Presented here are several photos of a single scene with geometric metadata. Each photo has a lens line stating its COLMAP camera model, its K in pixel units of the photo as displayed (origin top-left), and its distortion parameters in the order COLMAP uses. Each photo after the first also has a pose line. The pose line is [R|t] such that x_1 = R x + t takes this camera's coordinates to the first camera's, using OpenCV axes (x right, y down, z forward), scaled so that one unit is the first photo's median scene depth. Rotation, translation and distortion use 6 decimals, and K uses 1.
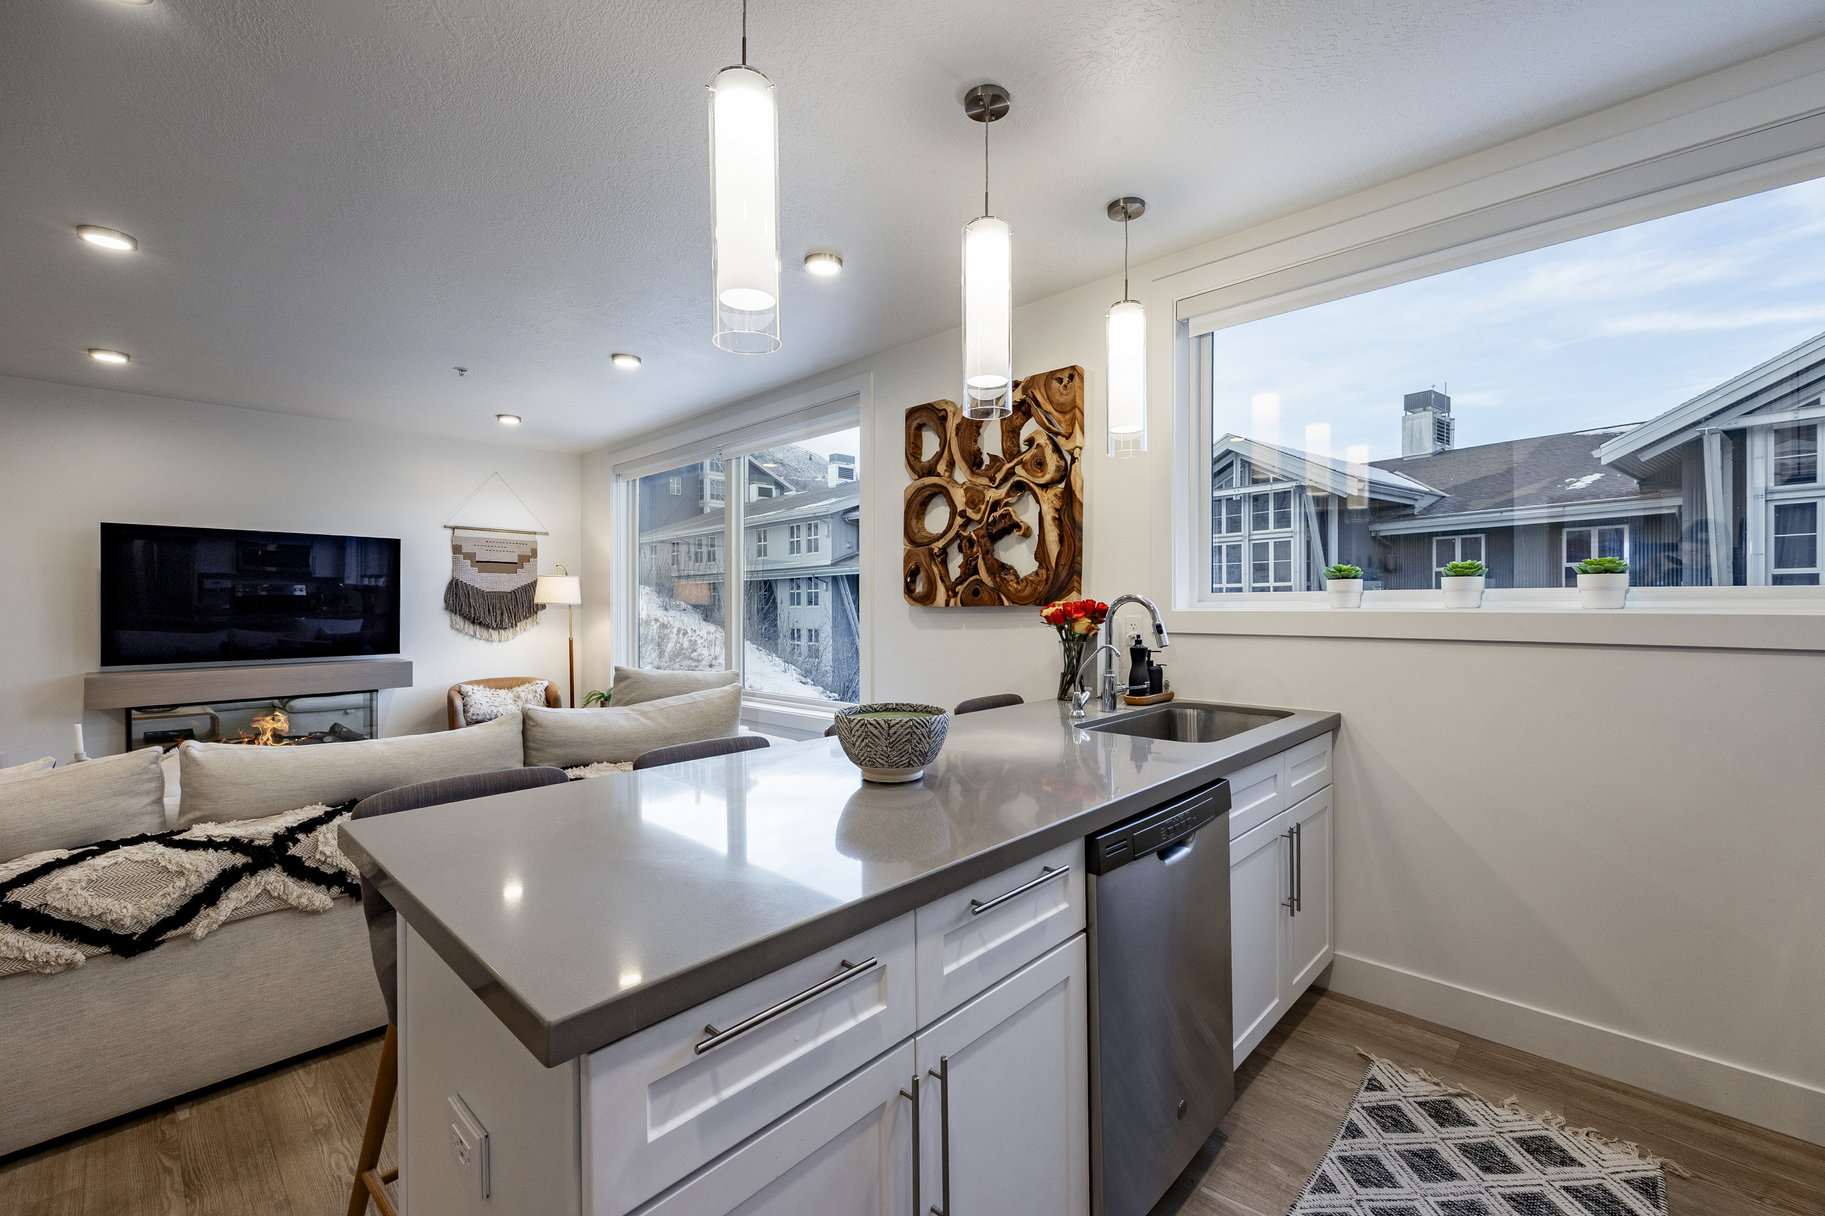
lens RADIAL K [[774.0, 0, 921.4], [0, 774.0, 592.5], [0, 0, 1]] dist [0.014794, -0.000499]
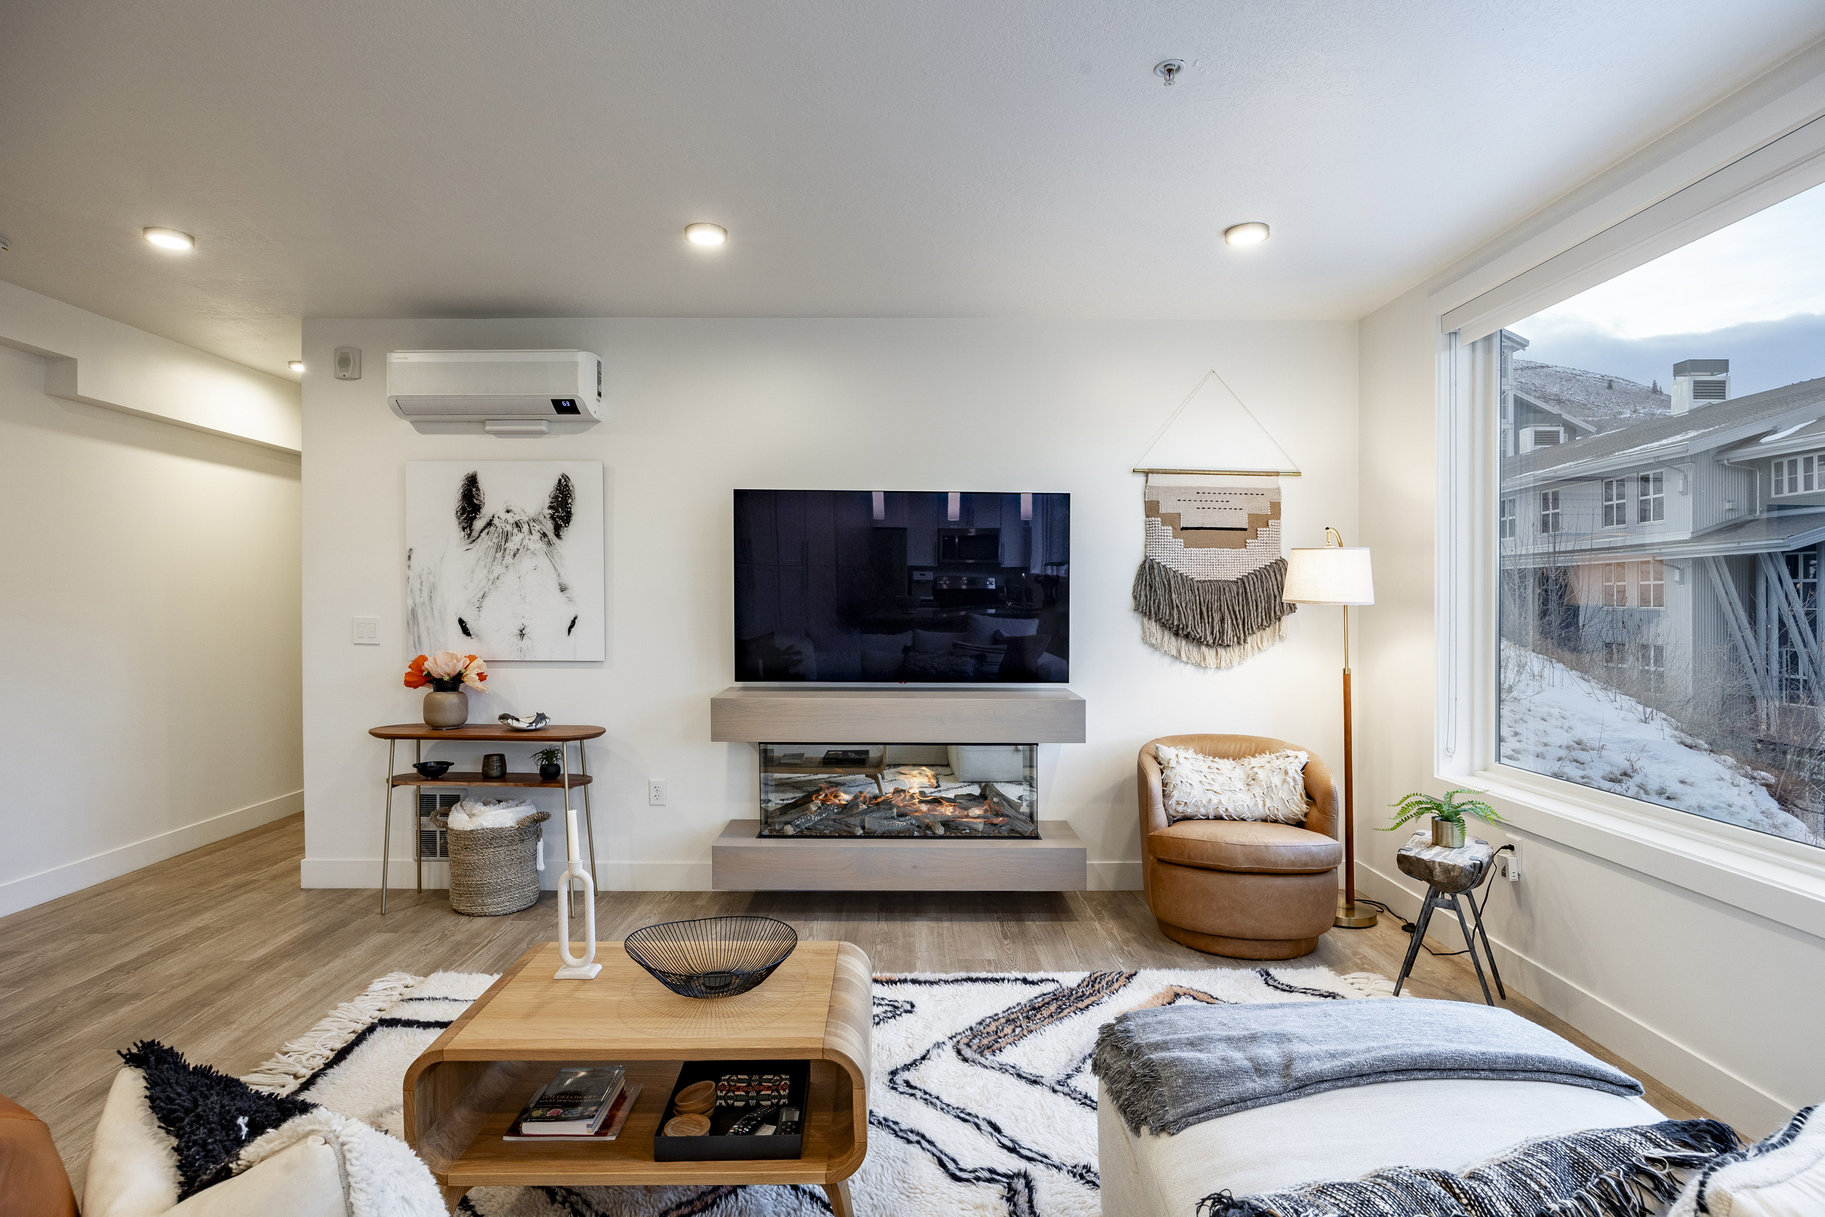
lens RADIAL K [[925.0, 0, 879.4], [0, 925.0, 610.3], [0, 0, 1]] dist [-0.008691, 0.003295]
pose [[0.684738, 0.015776, -0.728619, -0.213663], [0.003058, 0.999695, 0.024519, 0.003181], [0.728783, -0.019017, 0.684480, 0.347500]]
